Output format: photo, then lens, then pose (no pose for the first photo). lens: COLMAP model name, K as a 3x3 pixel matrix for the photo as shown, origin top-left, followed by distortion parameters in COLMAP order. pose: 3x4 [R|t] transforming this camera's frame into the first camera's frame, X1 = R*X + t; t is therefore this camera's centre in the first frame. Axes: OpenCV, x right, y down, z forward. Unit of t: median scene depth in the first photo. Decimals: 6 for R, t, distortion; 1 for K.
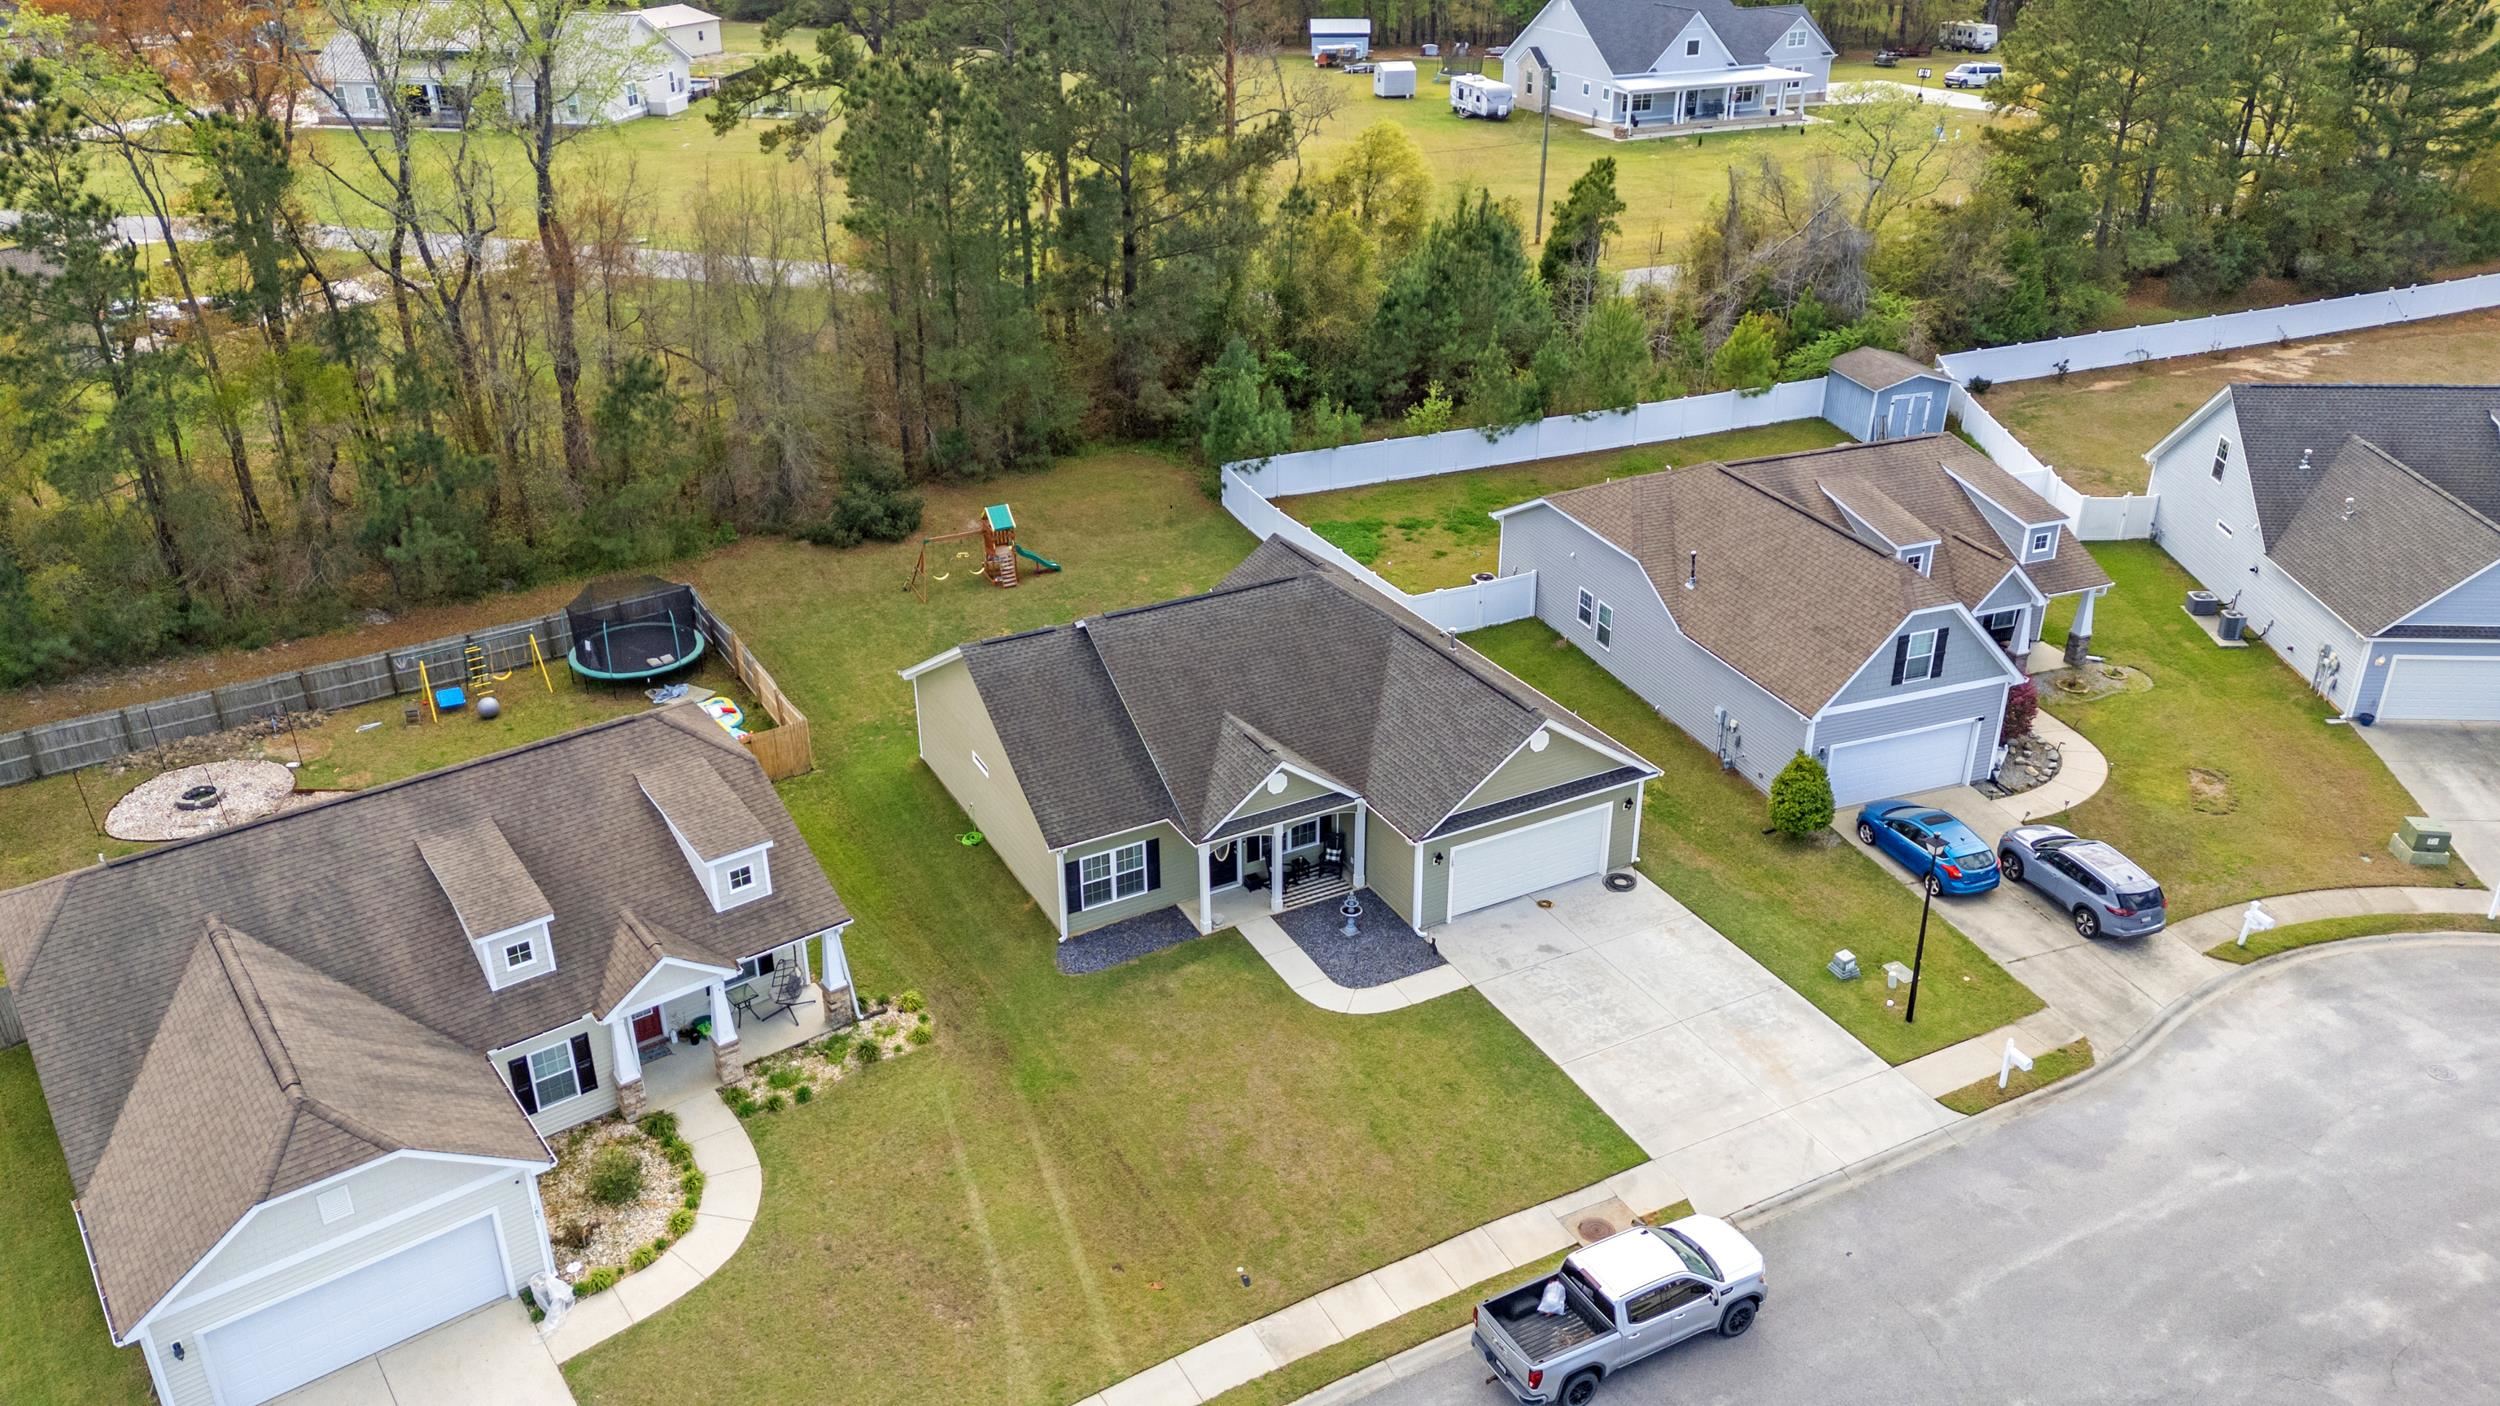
lens RADIAL K [[1824.3, 0, 1250.0], [0, 1824.3, 703.0], [0, 0, 1]] dist [0.085858, -0.066898]
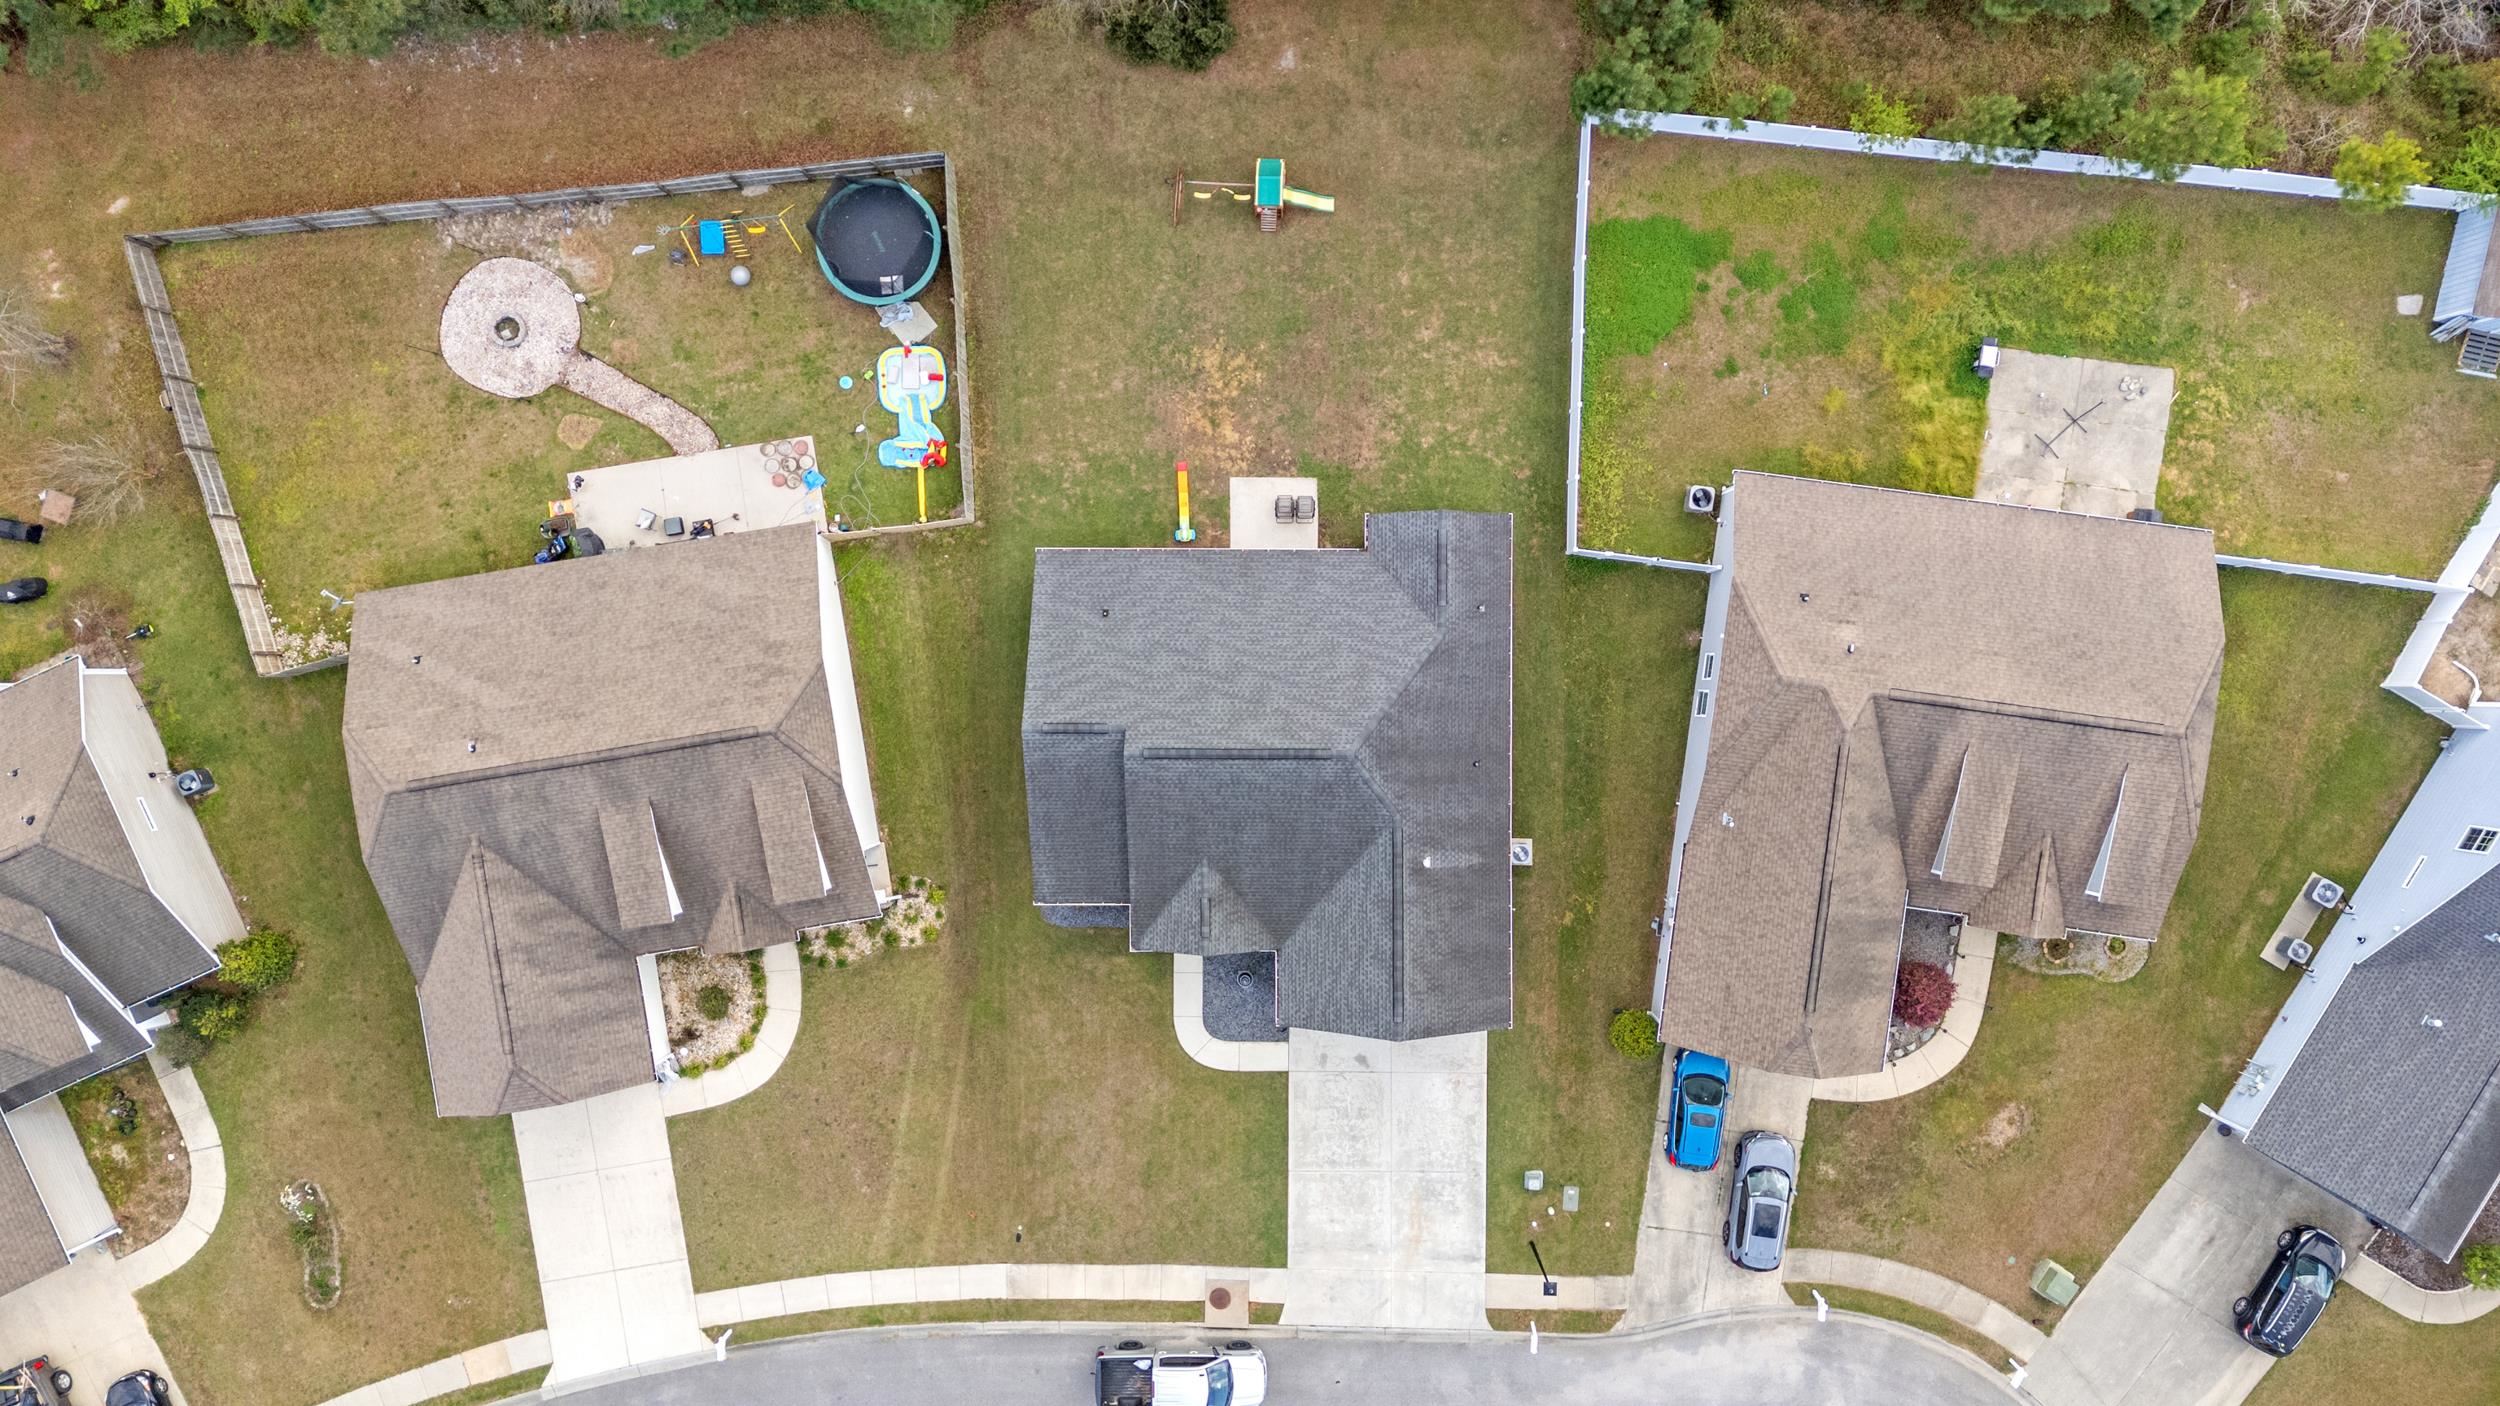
lens RADIAL K [[1824.3, 0, 1250.0], [0, 1824.3, 703.0], [0, 0, 1]] dist [0.085858, -0.066898]
pose [[0.882051, 0.471142, -0.003291, -0.032969], [-0.198695, 0.378303, 0.904106, -1.178531], [0.427207, -0.796814, 0.427296, 0.584729]]
